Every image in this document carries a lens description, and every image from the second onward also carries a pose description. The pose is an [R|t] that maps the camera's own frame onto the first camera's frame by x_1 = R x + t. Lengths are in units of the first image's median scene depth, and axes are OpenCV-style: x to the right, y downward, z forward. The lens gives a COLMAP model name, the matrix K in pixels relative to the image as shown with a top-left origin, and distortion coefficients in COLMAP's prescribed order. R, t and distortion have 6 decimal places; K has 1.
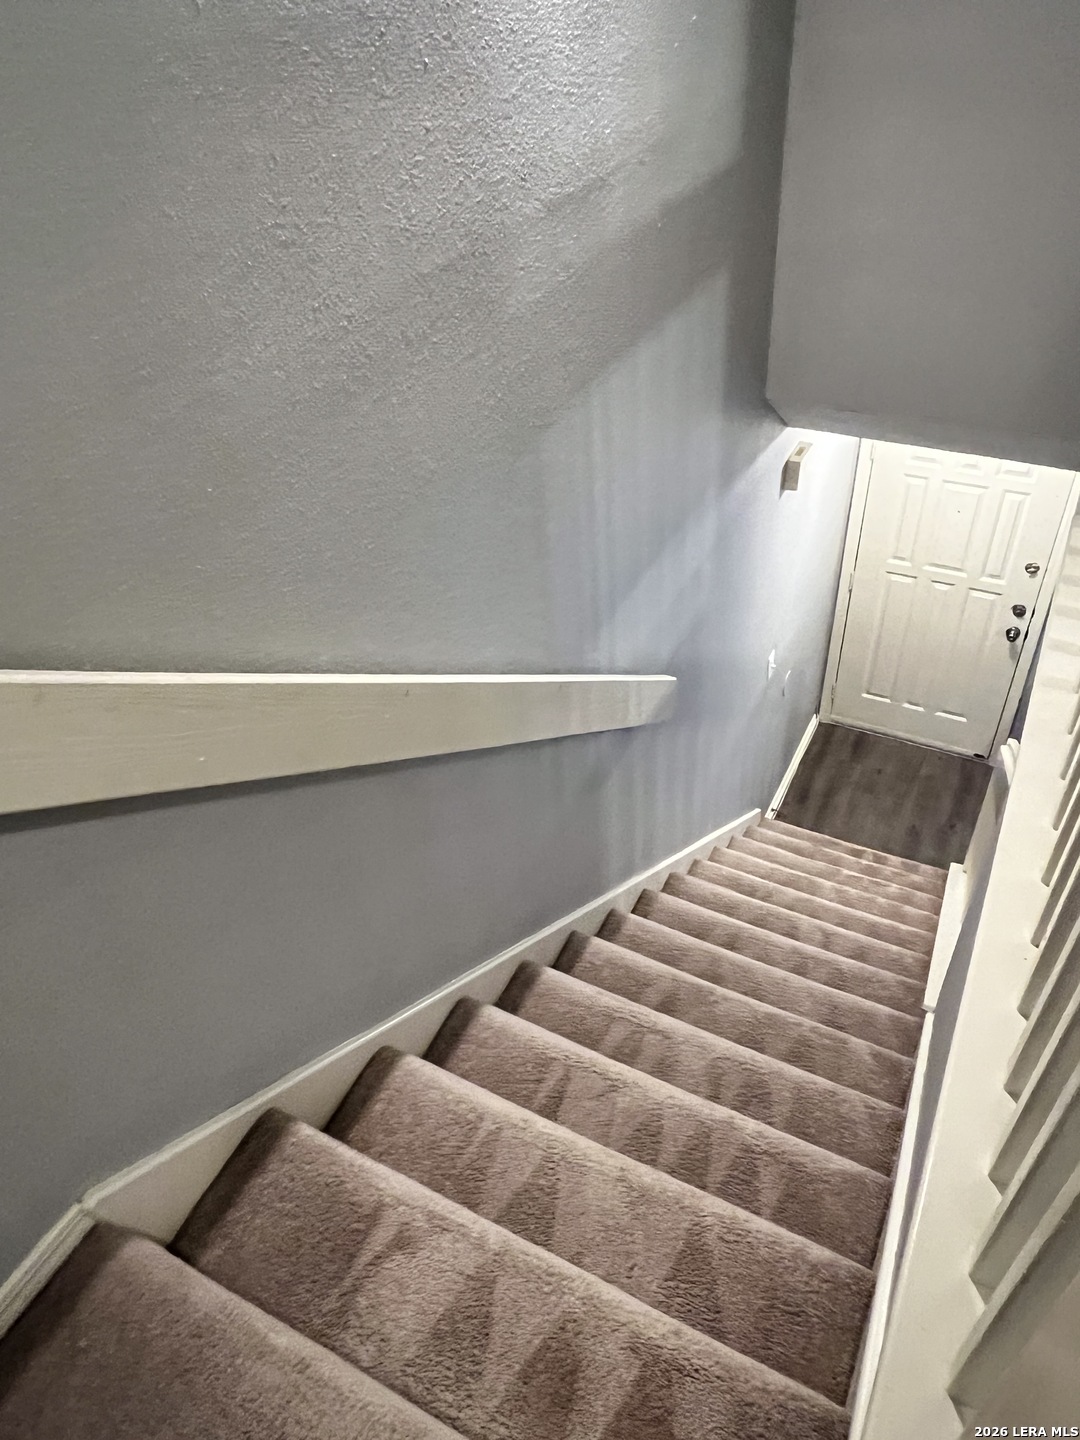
lens RADIAL K [[1007.8, 0, 540.0], [0, 1007.8, 720.0], [0, 0, 1]] dist [-0.002717, 0.002574]
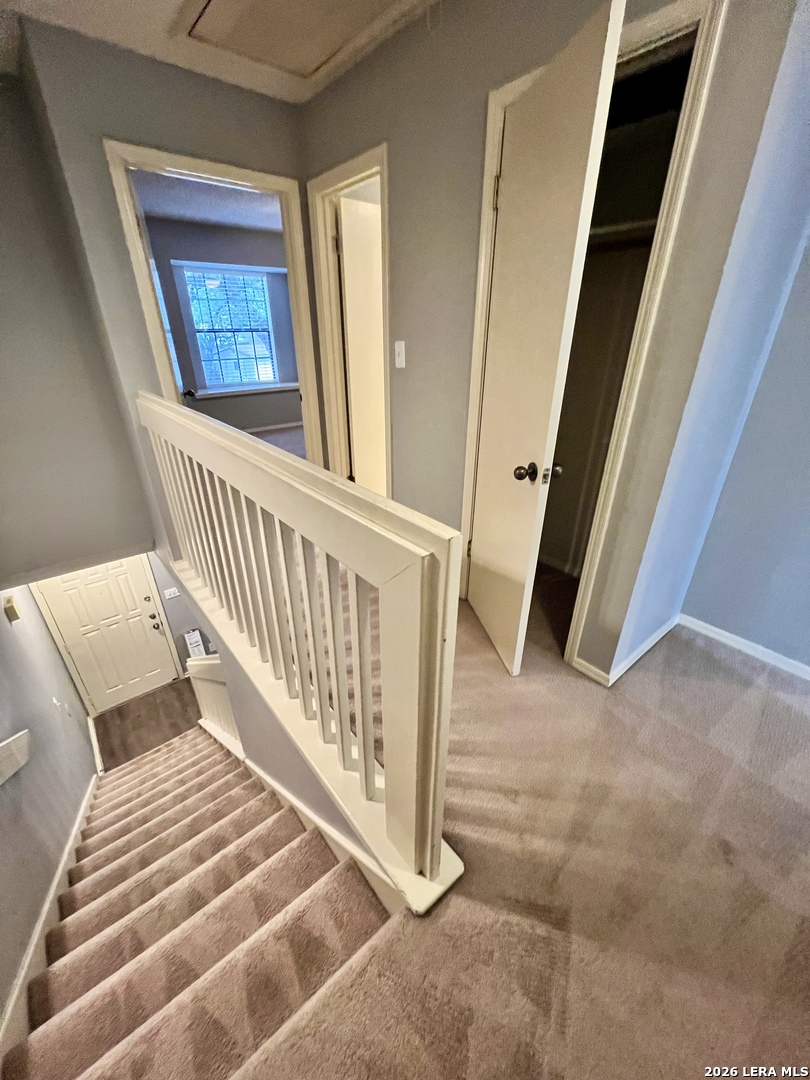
lens RADIAL K [[431.8, 0, 405.0], [0, 431.8, 540.0], [0, 0, 1]] dist [-0.000034, 0.000041]
pose [[0.391703, -0.356180, 0.848354, -0.102900], [0.576187, 0.813810, 0.075639, 0.009485], [-0.717340, 0.459183, 0.523999, -0.019489]]
